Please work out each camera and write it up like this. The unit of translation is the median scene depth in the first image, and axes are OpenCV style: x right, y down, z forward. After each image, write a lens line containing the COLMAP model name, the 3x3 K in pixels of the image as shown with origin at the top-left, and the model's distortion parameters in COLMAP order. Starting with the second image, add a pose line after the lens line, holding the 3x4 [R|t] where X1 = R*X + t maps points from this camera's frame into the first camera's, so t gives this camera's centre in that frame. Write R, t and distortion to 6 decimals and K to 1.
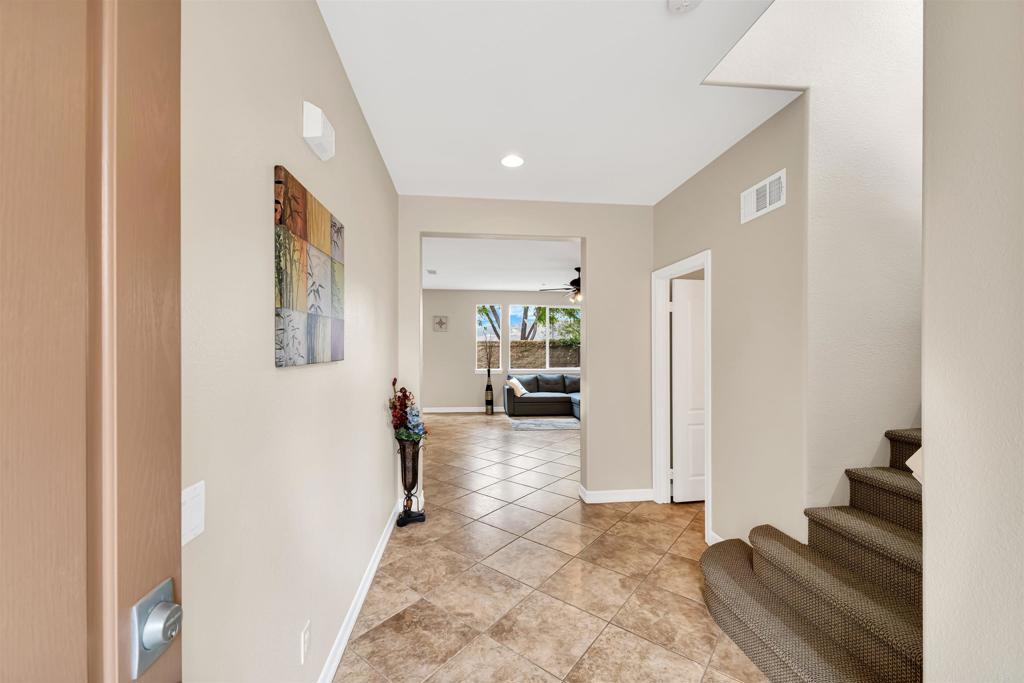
lens RADIAL K [[383.7, 0, 512.0], [0, 383.7, 341.5], [0, 0, 1]] dist [0.010634, -0.000262]
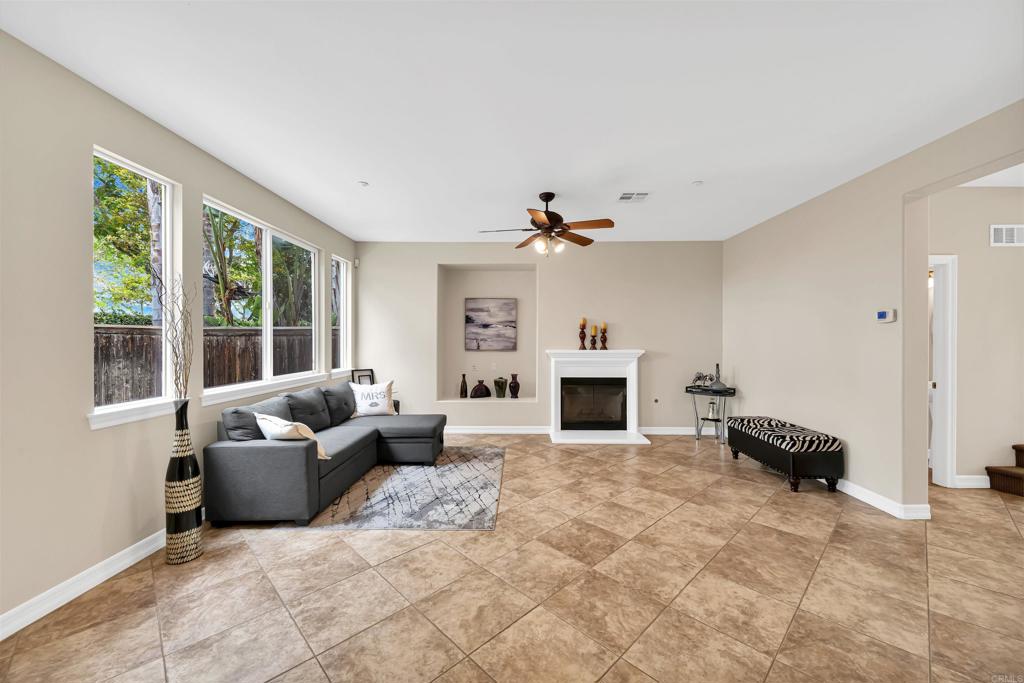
lens RADIAL K [[383.7, 0, 512.0], [0, 383.7, 341.5], [0, 0, 1]] dist [0.010634, -0.000262]
pose [[0.141775, -0.004342, 0.989889, -0.303103], [-0.021117, 0.999750, 0.007410, 0.020024], [-0.989674, -0.021954, 0.141648, 0.706825]]
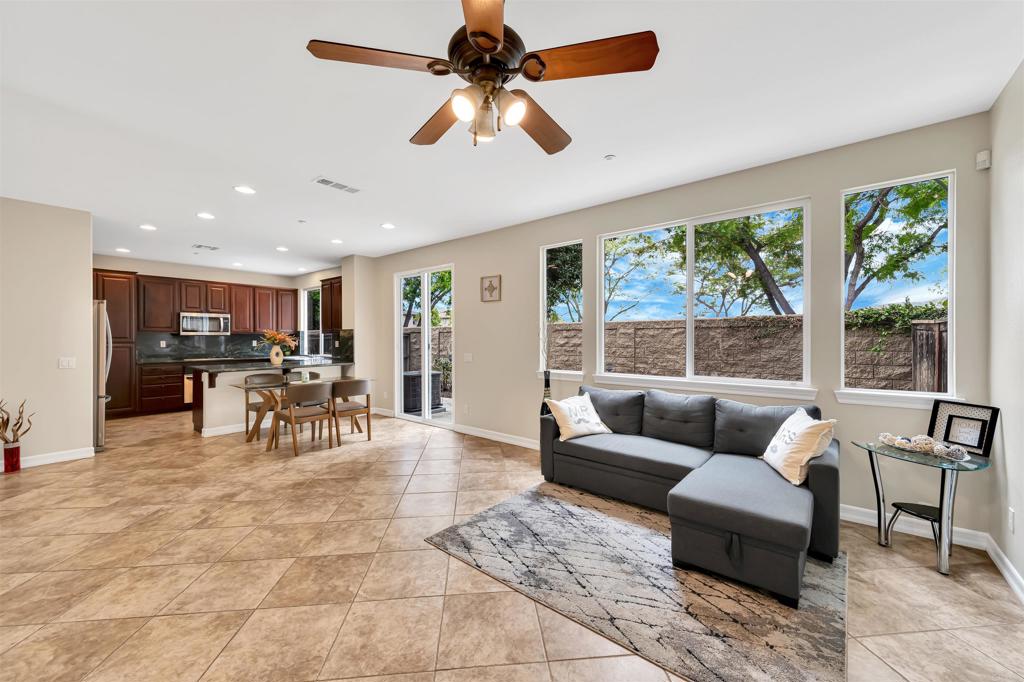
lens RADIAL K [[383.7, 0, 512.0], [0, 383.7, 341.0], [0, 0, 1]] dist [0.010634, -0.000262]
pose [[0.694264, 0.008494, -0.719670, 0.267637], [0.016345, 0.999486, 0.027564, 0.018082], [0.719534, -0.030900, 0.693769, 0.610850]]
